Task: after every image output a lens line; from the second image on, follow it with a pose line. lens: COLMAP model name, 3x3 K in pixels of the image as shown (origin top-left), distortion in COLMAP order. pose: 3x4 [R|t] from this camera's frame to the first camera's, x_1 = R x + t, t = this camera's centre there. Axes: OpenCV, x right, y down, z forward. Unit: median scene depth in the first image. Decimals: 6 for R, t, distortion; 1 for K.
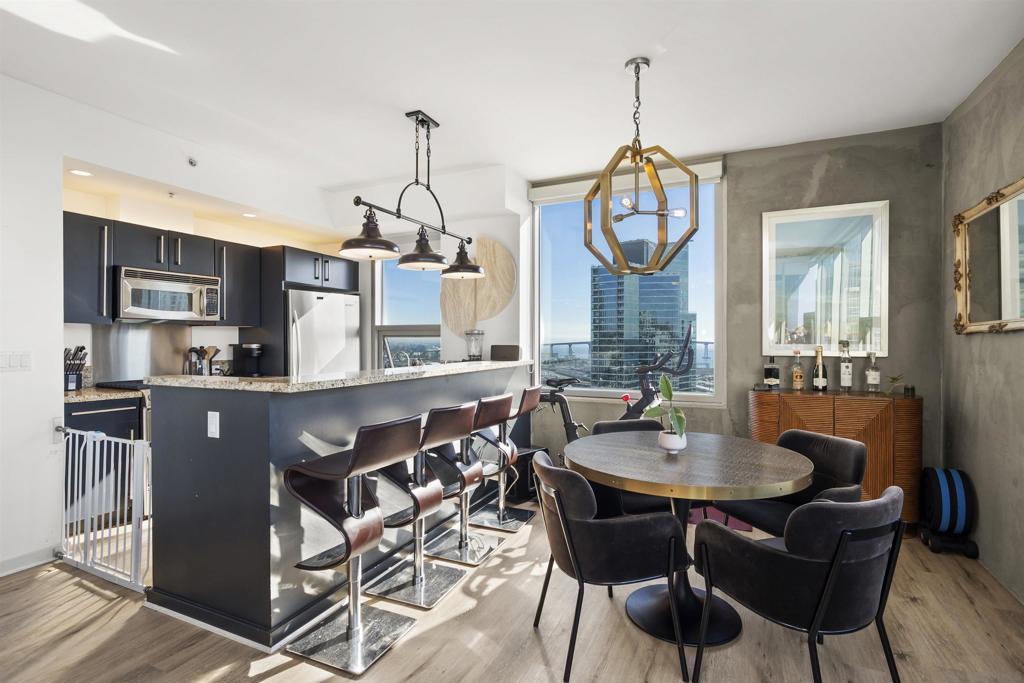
lens RADIAL K [[487.8, 0, 512.0], [0, 487.8, 341.5], [0, 0, 1]] dist [0.001640, -0.000397]
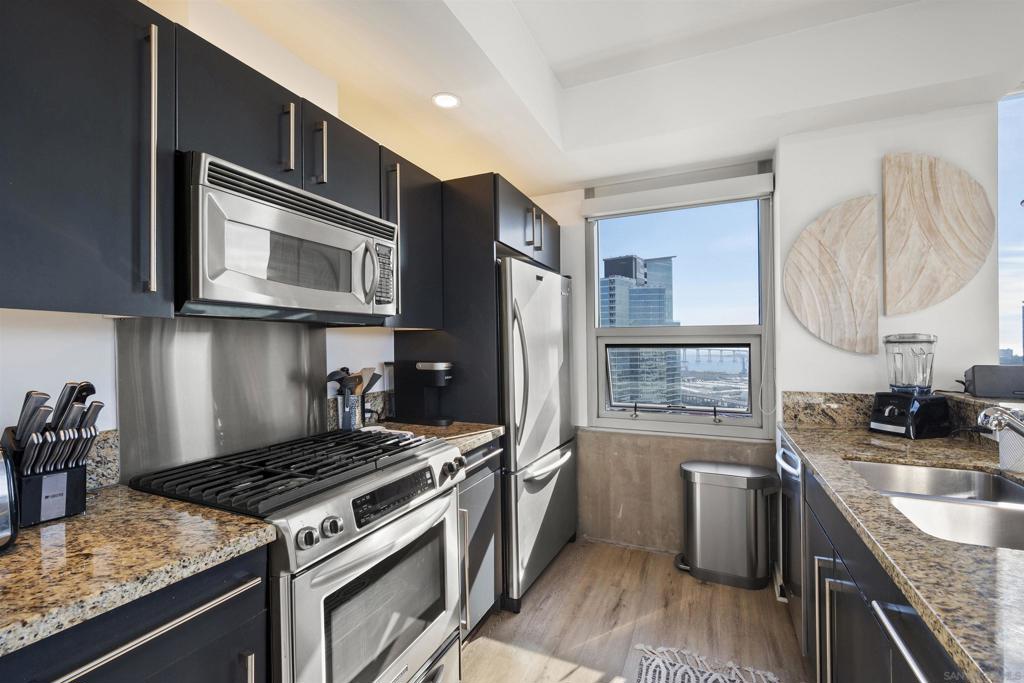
lens RADIAL K [[439.0, 0, 527.2], [0, 439.0, 351.5], [0, 0, 1]] dist [0.000356, 0.000092]
pose [[0.999494, -0.003649, 0.031607, -0.572653], [0.003363, 0.999953, 0.009104, -0.012986], [-0.031639, -0.008993, 0.999459, 0.672205]]
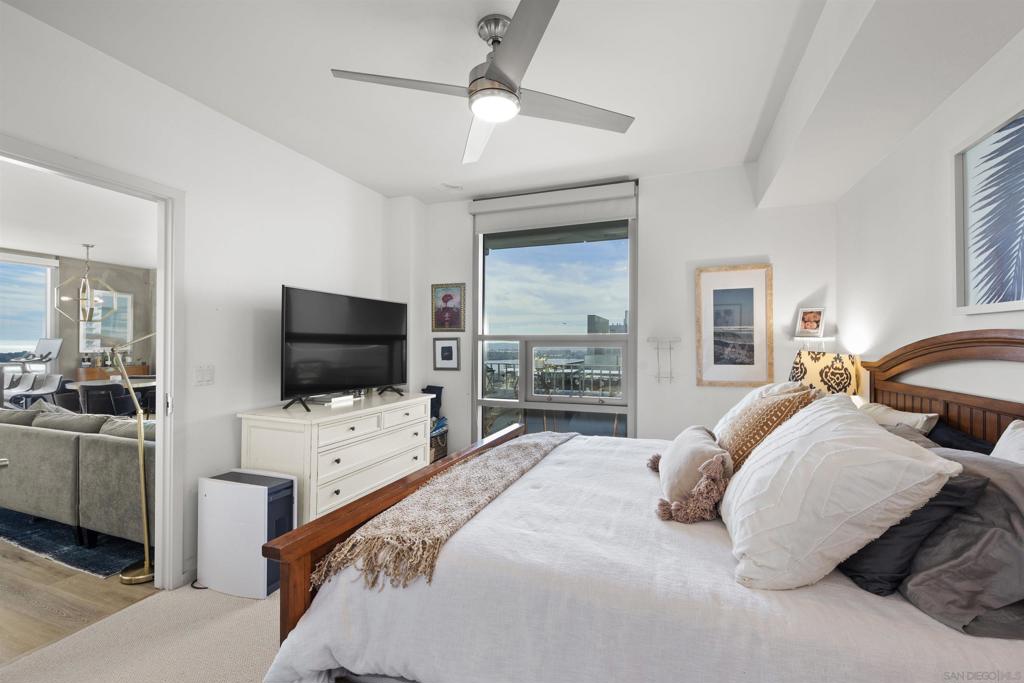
lens RADIAL K [[438.4, 0, 512.0], [0, 438.4, 341.5], [0, 0, 1]] dist [0.000175, 0.000028]
pose [[-0.069208, 0.005324, 0.997588, -1.688188], [0.002727, 0.999983, -0.005148, -0.006817], [-0.997599, 0.002364, -0.069222, -0.865191]]
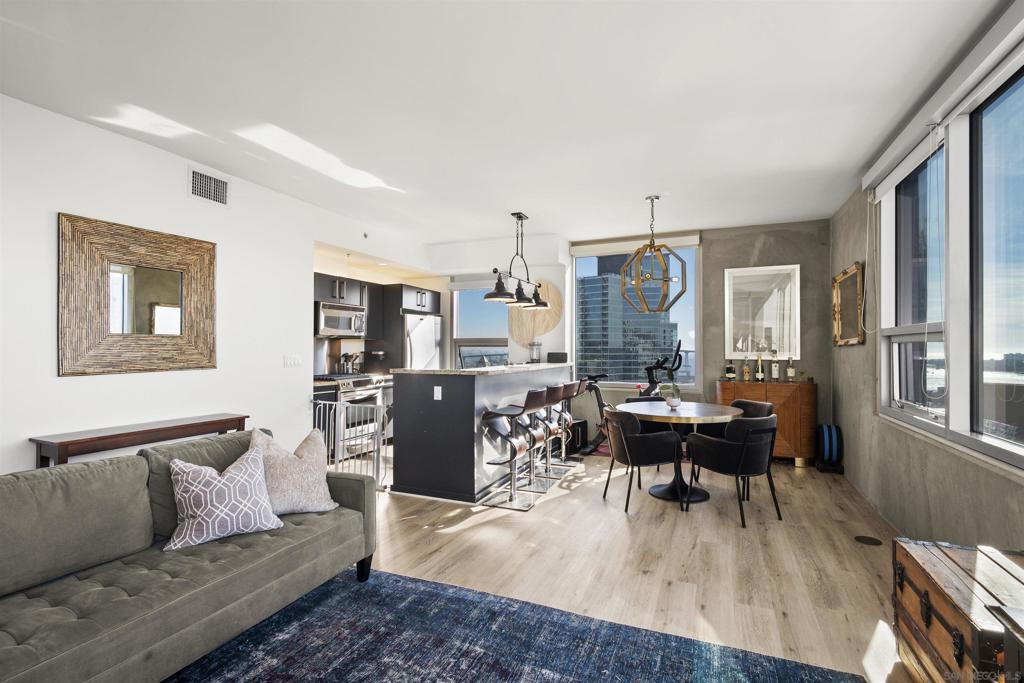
lens RADIAL K [[474.0, 0, 514.7], [0, 474.0, 341.5], [0, 0, 1]] dist [0.004968, 0.000363]
pose [[0.999528, 0.002092, 0.030661, -0.221149], [-0.001556, 0.999846, -0.017491, -0.000639], [-0.030693, 0.017435, 0.999377, -0.531251]]
